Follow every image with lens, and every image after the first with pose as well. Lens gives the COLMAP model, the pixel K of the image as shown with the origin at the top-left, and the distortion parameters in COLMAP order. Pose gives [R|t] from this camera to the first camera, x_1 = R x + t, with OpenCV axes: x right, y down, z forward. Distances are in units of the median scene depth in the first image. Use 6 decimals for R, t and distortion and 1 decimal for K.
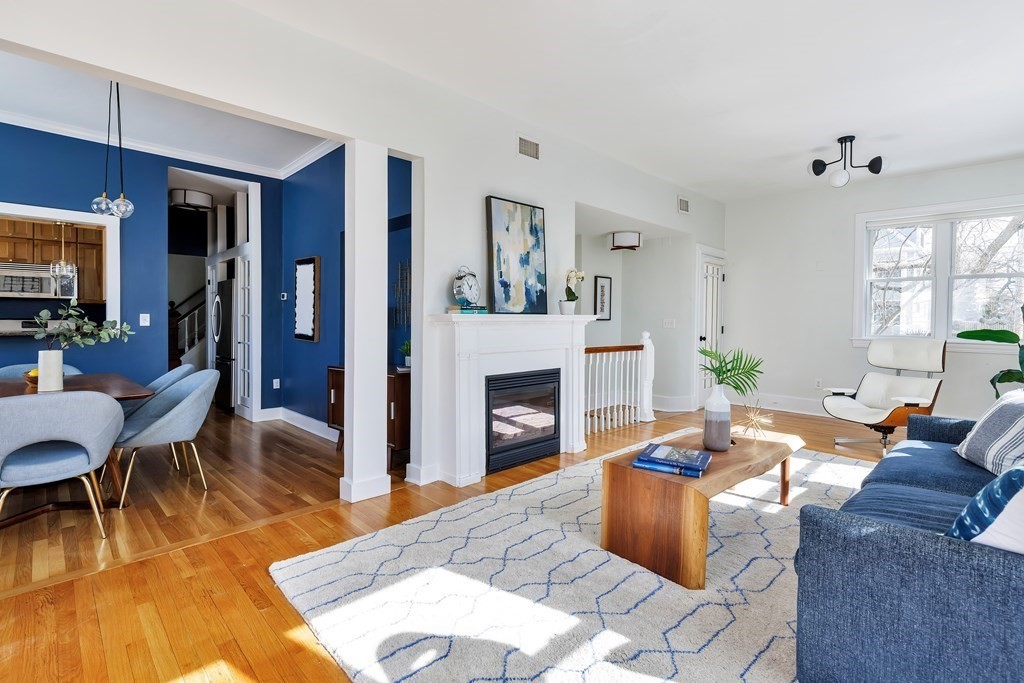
lens RADIAL K [[495.1, 0, 522.5], [0, 495.1, 324.1], [0, 0, 1]] dist [0.004702, 0.005066]
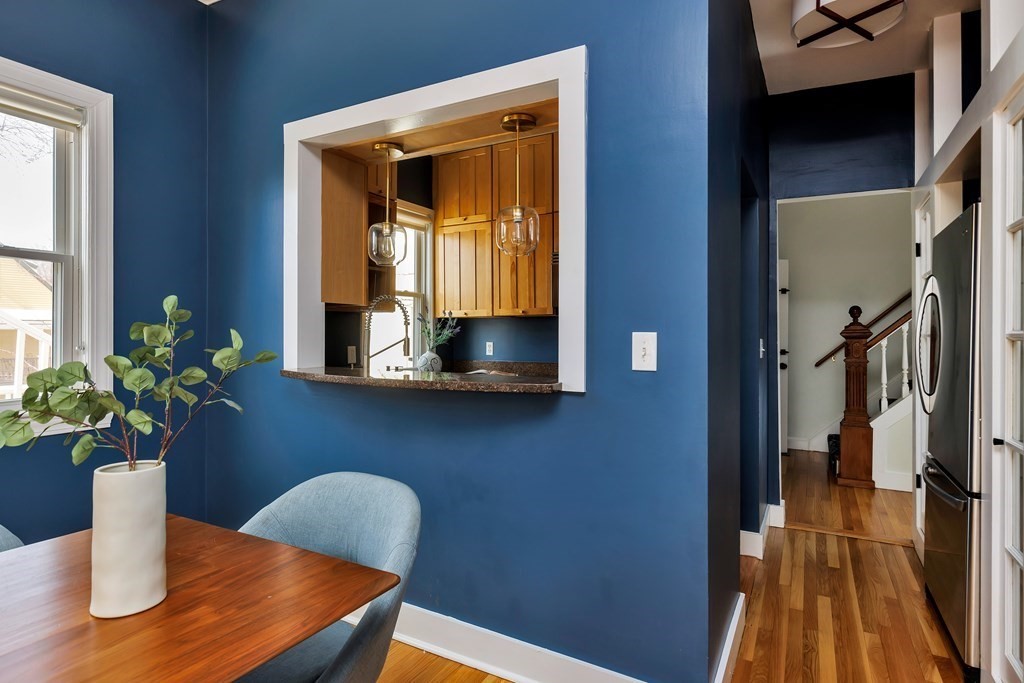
lens RADIAL K [[562.9, 0, 512.3], [0, 562.9, 338.6], [0, 0, 1]] dist [-0.013182, 0.000254]
pose [[0.309122, -0.004814, -0.951010, -0.391776], [-0.002129, 0.999981, -0.005754, -0.014647], [0.951020, 0.003804, 0.309106, 0.703027]]
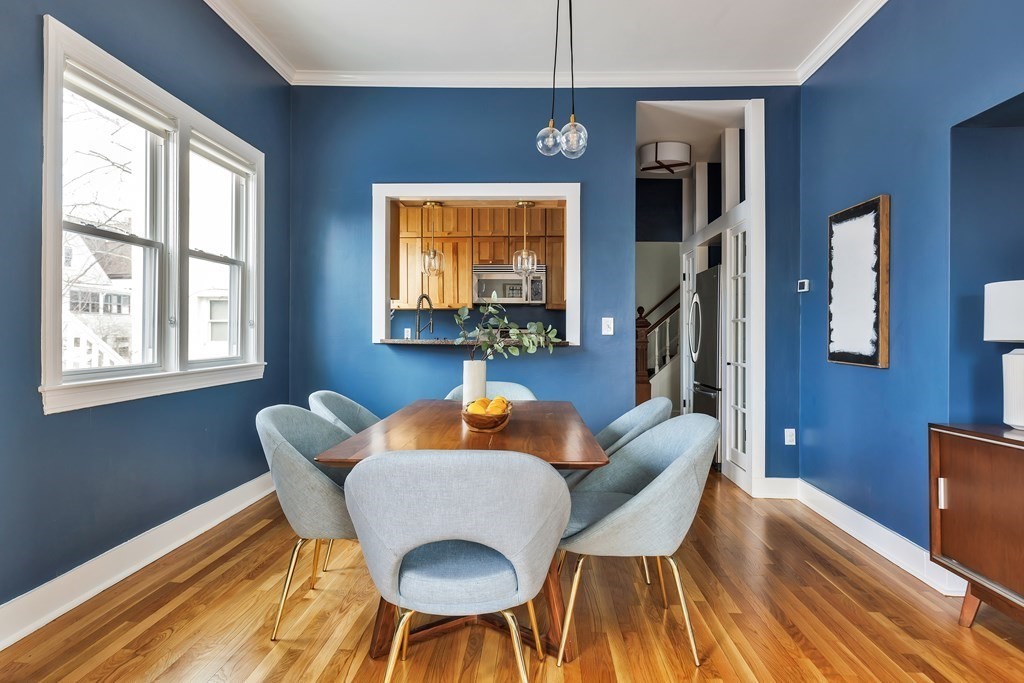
lens RADIAL K [[619.4, 0, 509.2], [0, 619.4, 333.7], [0, 0, 1]] dist [0.000000, 0.000413]
pose [[0.679307, -0.005672, -0.733832, -0.188082], [-0.001884, 0.999953, -0.009473, 0.006749], [0.733851, 0.007818, 0.679265, 0.266894]]
